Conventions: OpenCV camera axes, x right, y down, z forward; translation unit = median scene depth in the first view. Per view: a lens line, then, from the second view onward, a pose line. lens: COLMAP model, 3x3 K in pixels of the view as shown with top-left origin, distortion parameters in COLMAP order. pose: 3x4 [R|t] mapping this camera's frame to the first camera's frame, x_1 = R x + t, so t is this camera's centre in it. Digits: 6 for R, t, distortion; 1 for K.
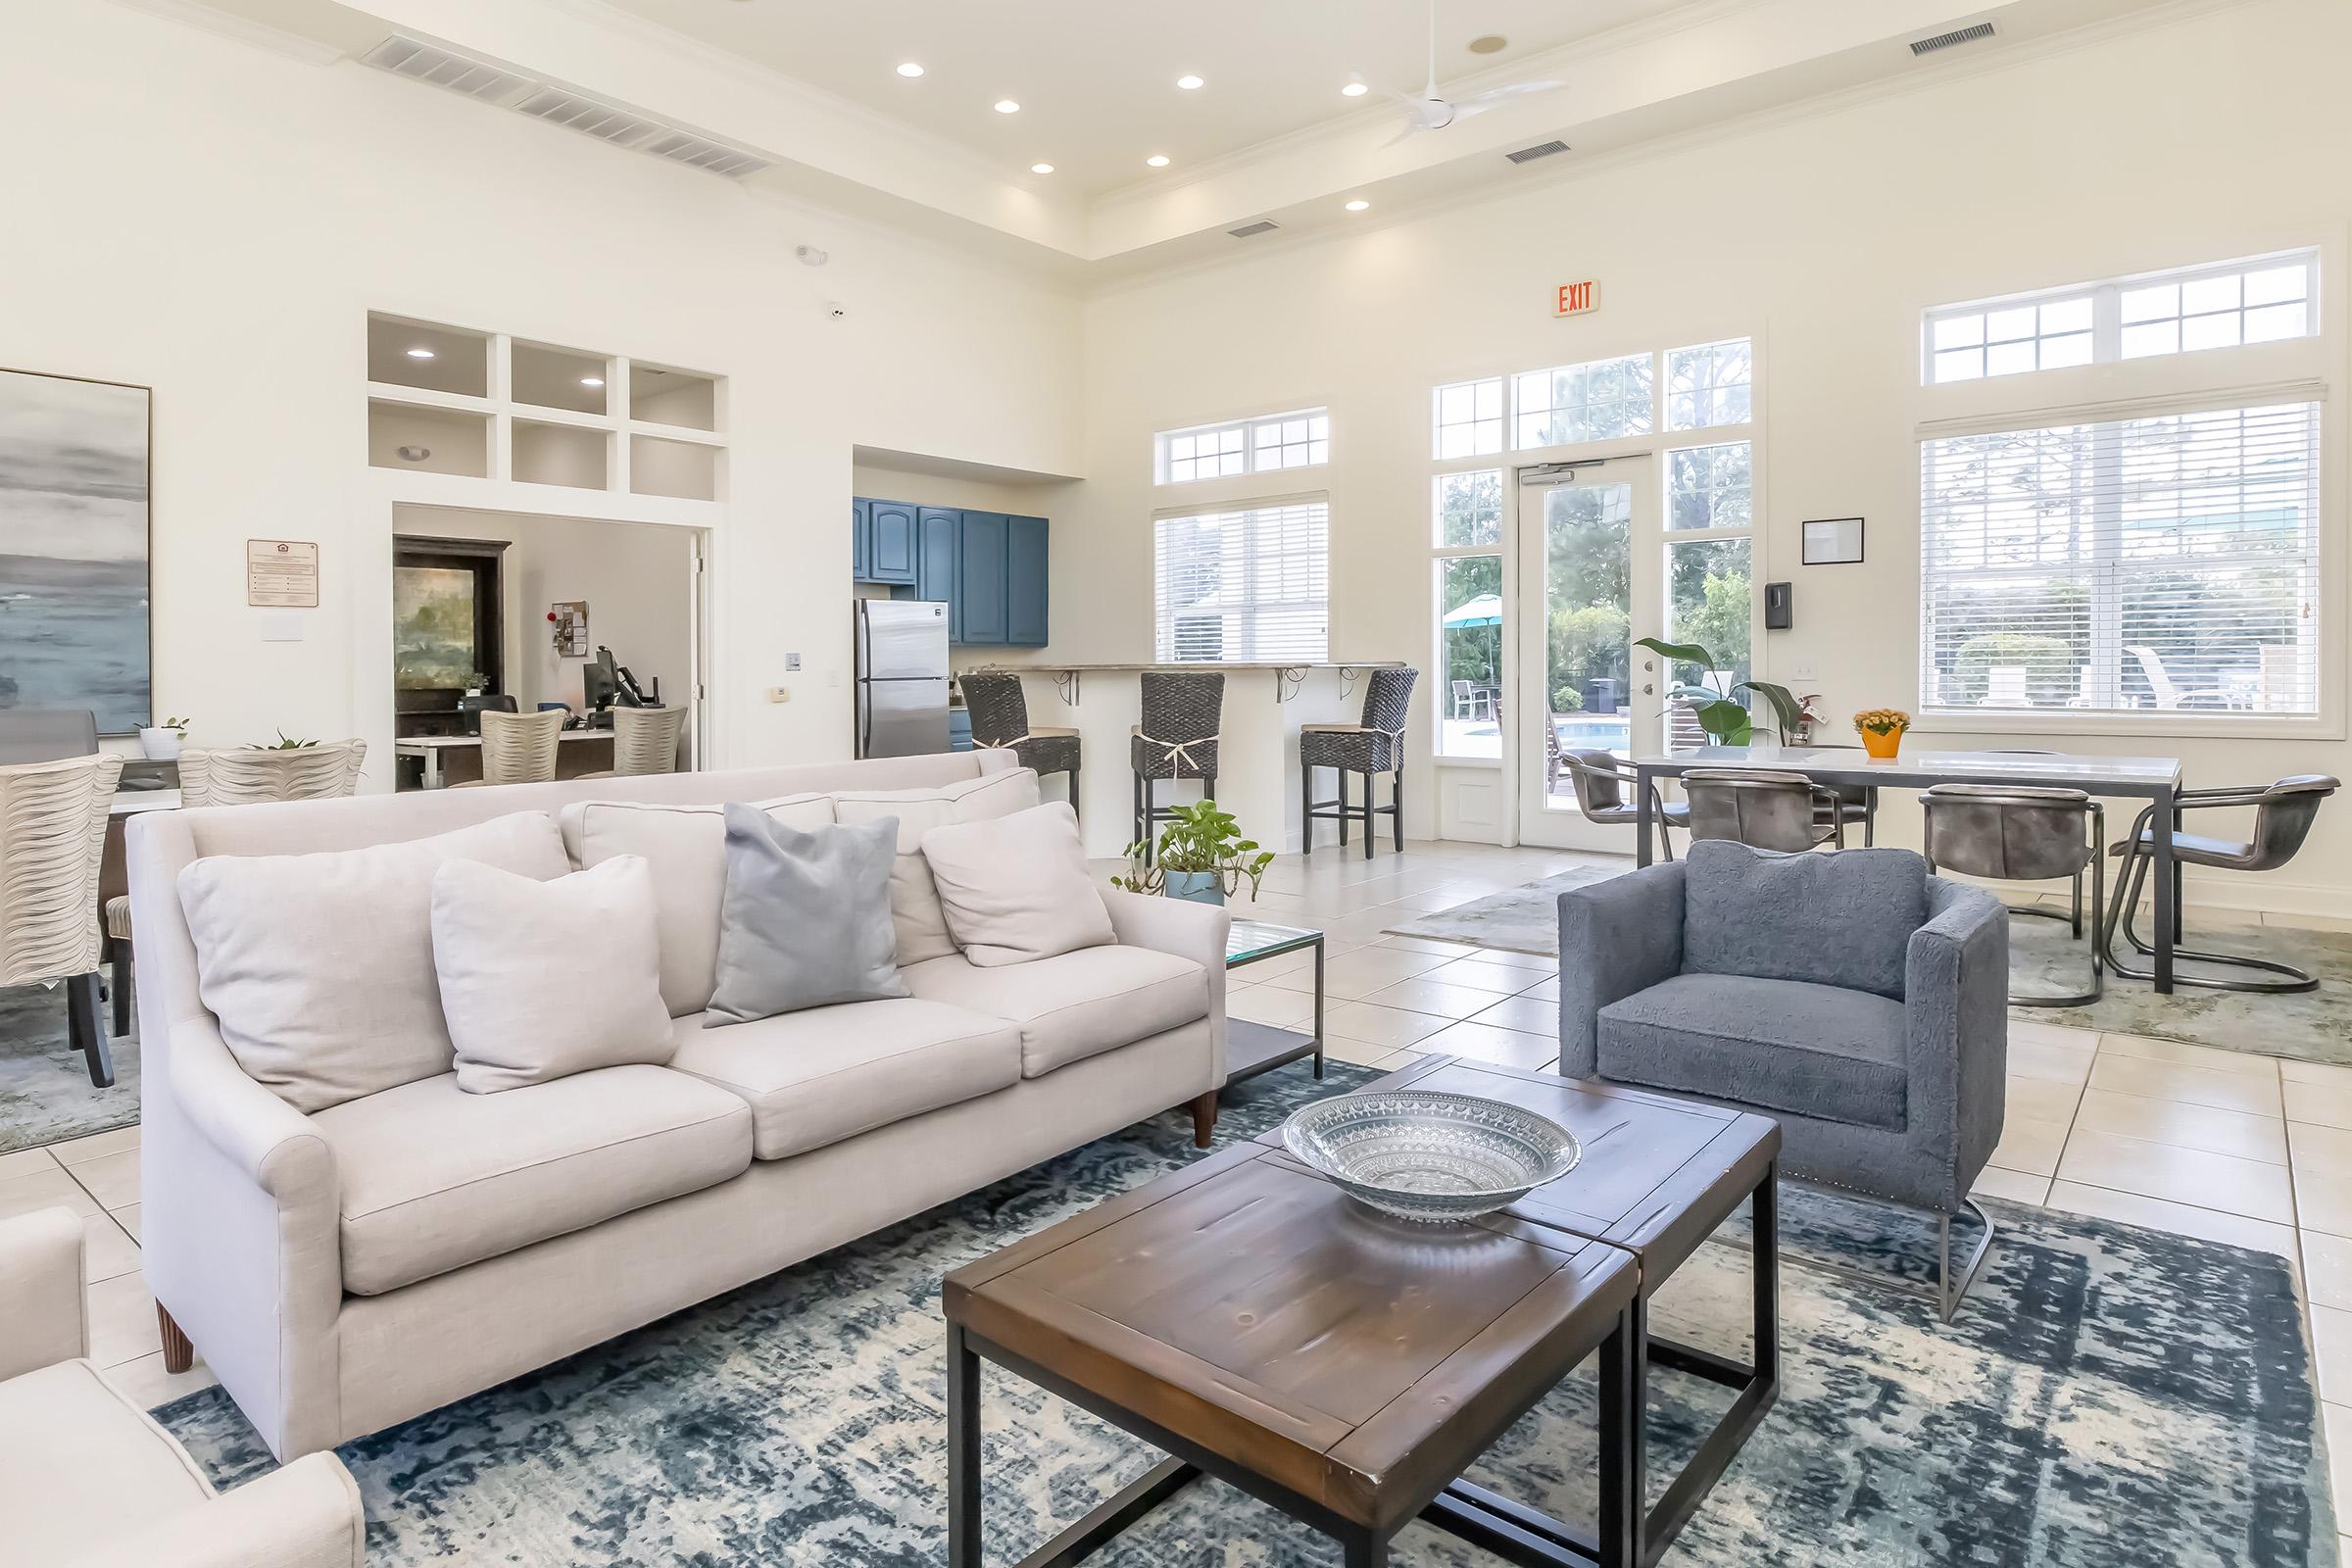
lens RADIAL K [[1285.9, 0, 1187.6], [0, 1285.9, 686.5], [0, 0, 1]] dist [-0.005248, 0.000976]
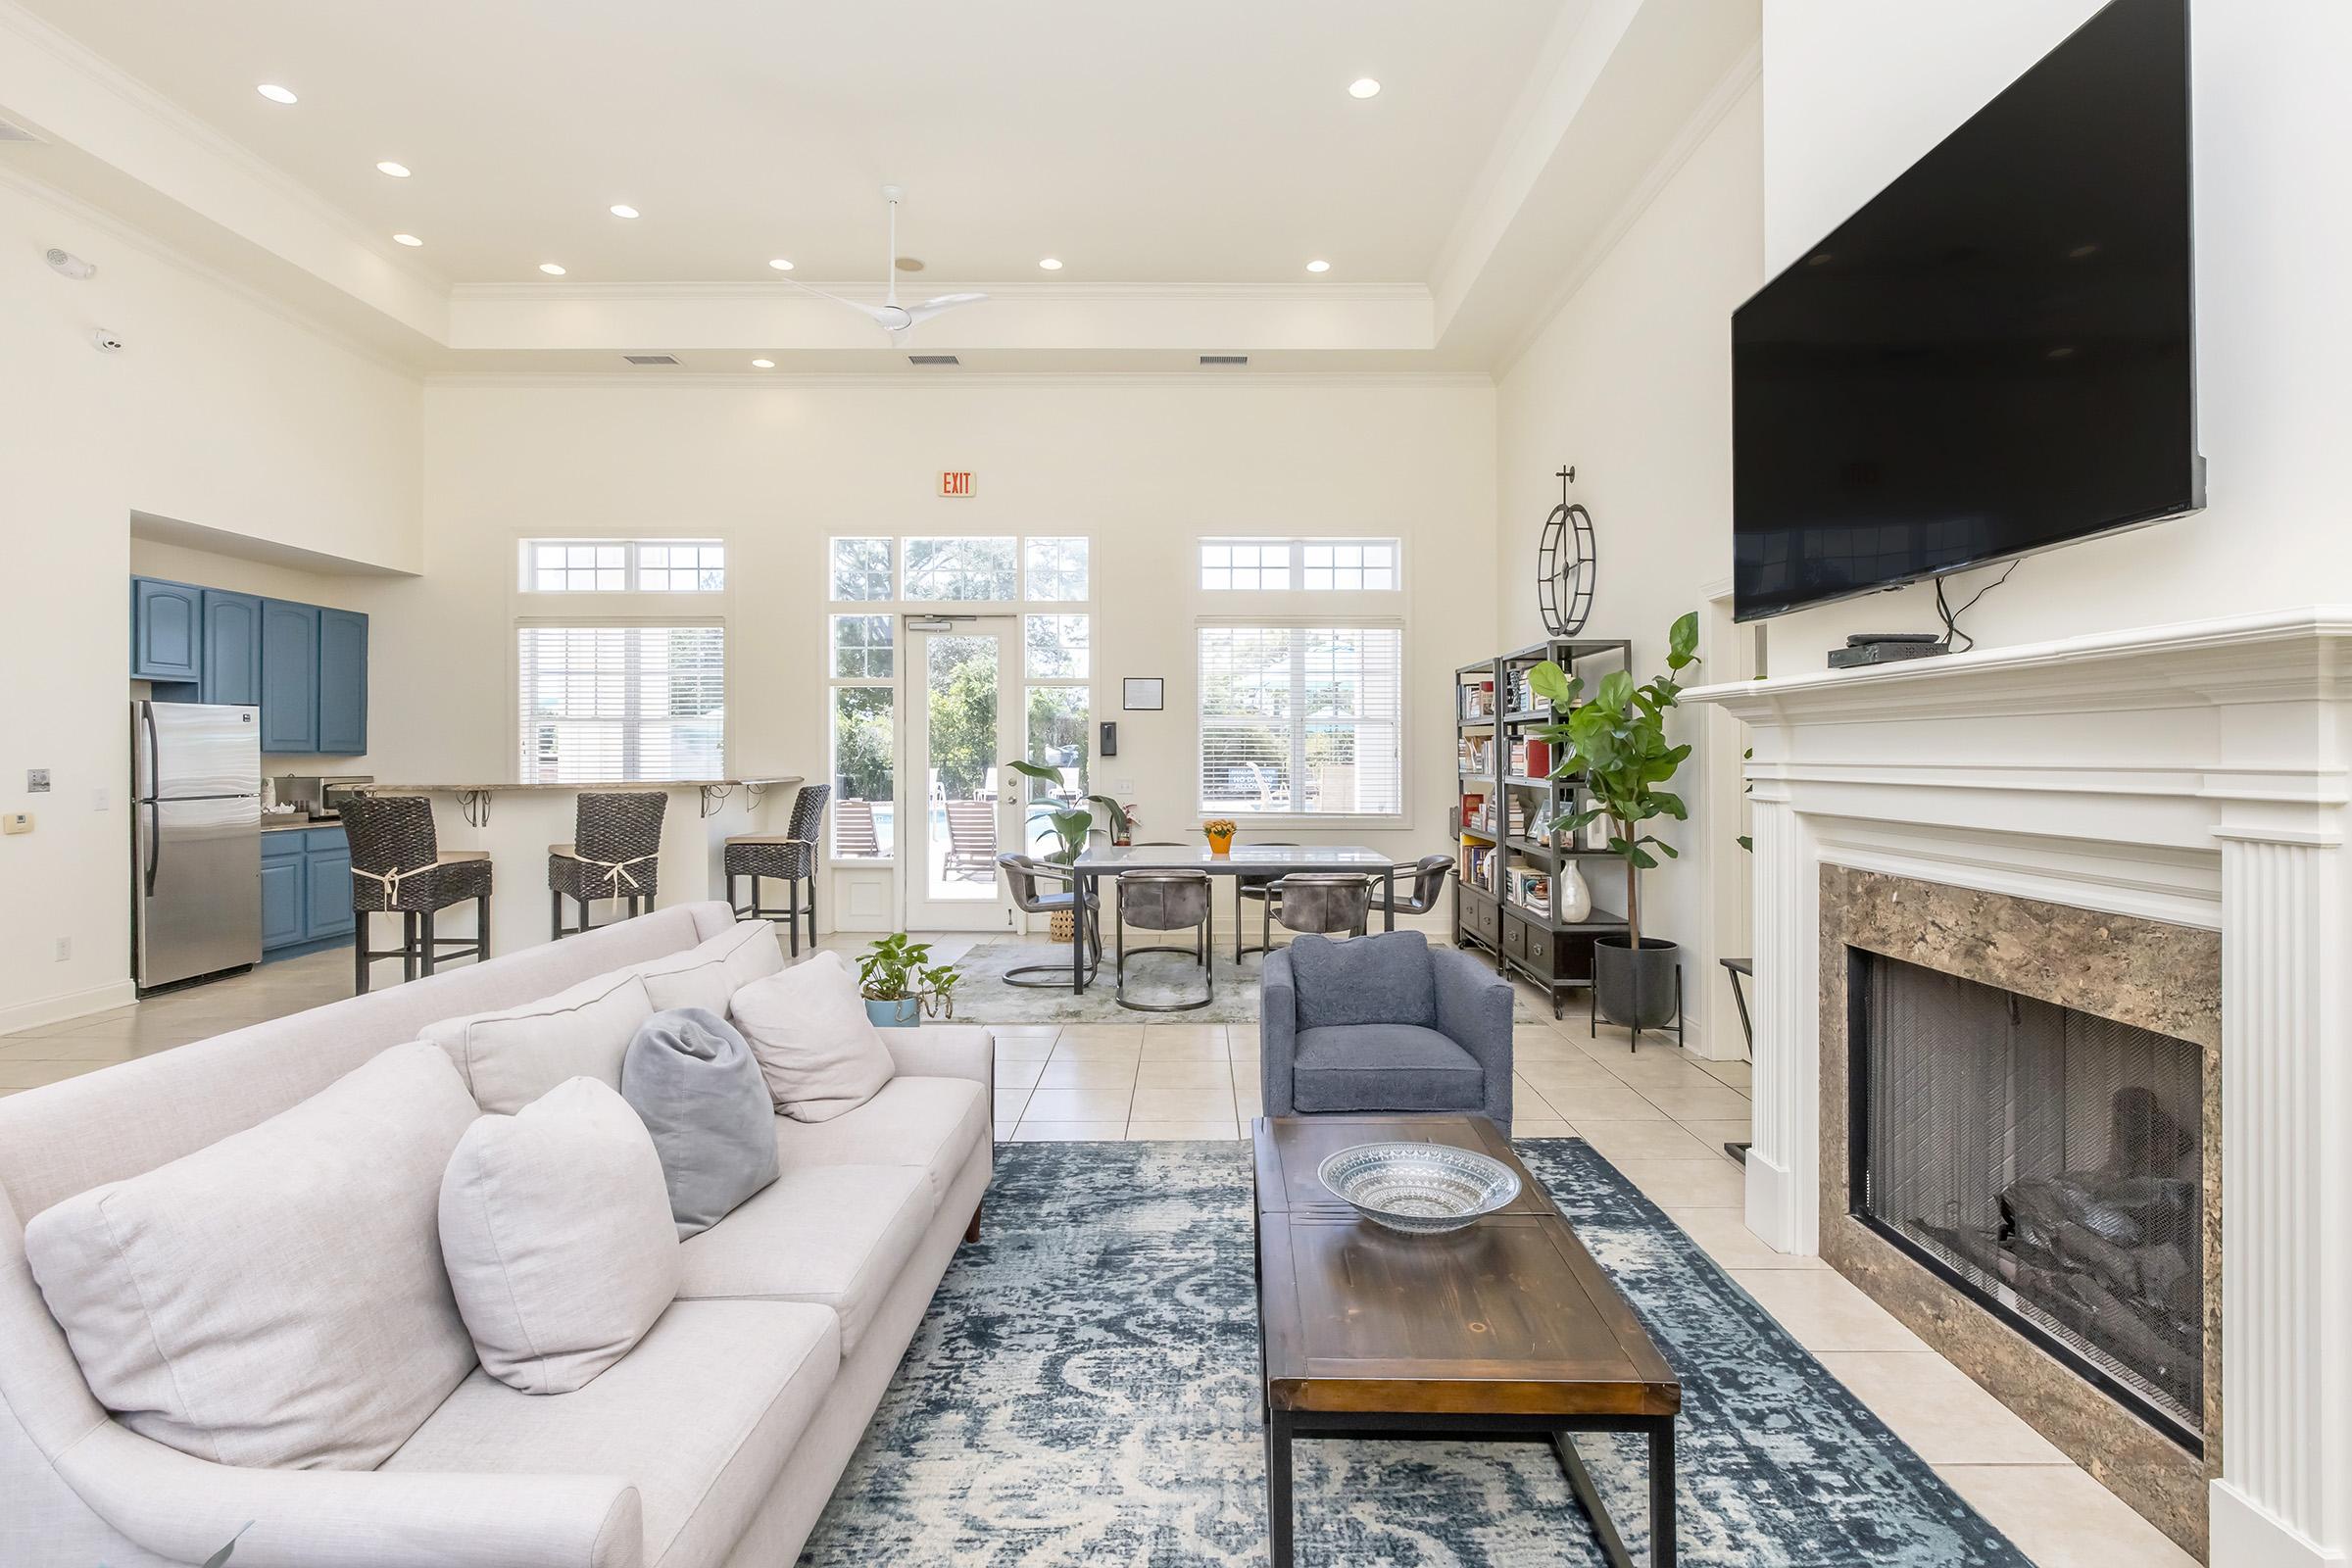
lens RADIAL K [[1092.5, 0, 1191.0], [0, 1092.5, 760.2], [0, 0, 1]] dist [-0.001714, 0.000443]
pose [[0.770997, 0.008443, 0.636782, -0.270343], [-0.001676, 0.999936, -0.011228, -0.035816], [-0.636836, 0.007589, 0.770962, 0.069135]]
